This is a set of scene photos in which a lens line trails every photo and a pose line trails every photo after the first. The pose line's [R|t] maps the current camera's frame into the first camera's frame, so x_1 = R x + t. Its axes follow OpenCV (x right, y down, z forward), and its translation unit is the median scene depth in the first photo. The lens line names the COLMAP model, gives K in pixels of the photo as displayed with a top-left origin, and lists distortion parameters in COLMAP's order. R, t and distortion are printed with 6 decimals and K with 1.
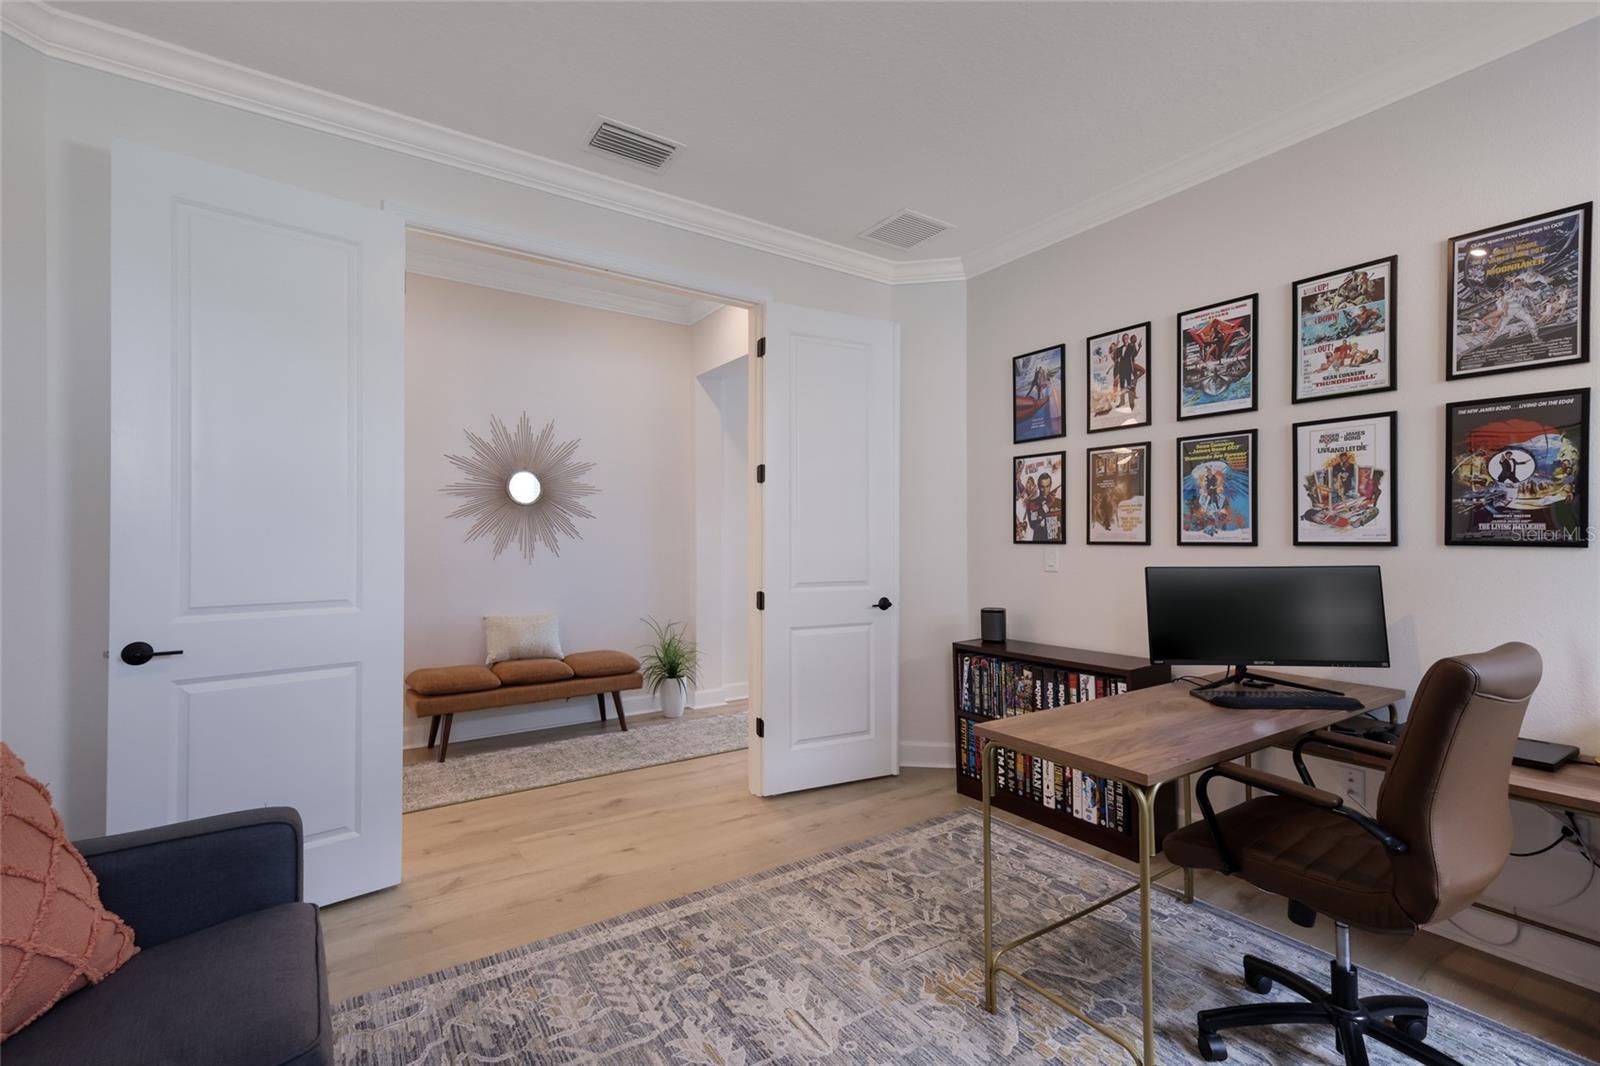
lens RADIAL K [[706.0, 0, 810.6], [0, 706.0, 537.5], [0, 0, 1]] dist [0.011663, 0.001002]
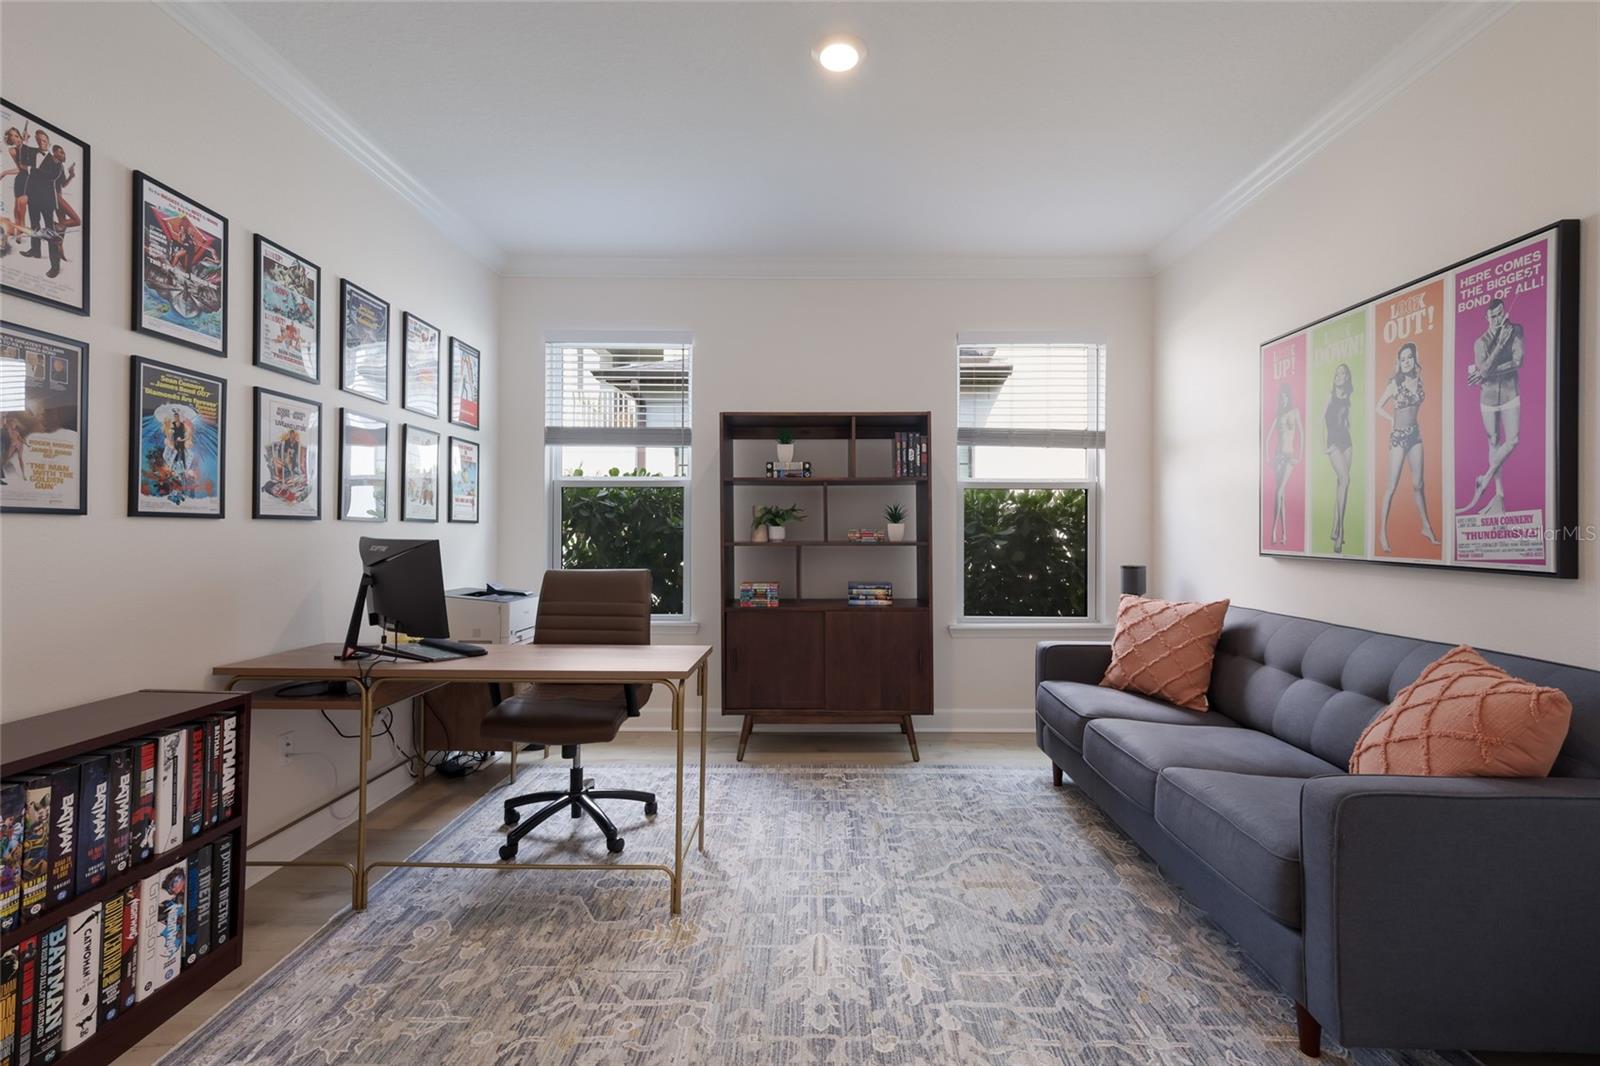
lens RADIAL K [[706.0, 0, 802.4], [0, 706.0, 526.8], [0, 0, 1]] dist [0.011663, 0.001002]
pose [[-0.810556, 0.003210, 0.585653, -0.412780], [-0.003911, 0.999933, -0.010894, 0.027718], [-0.585649, -0.011121, -0.810489, 1.256400]]
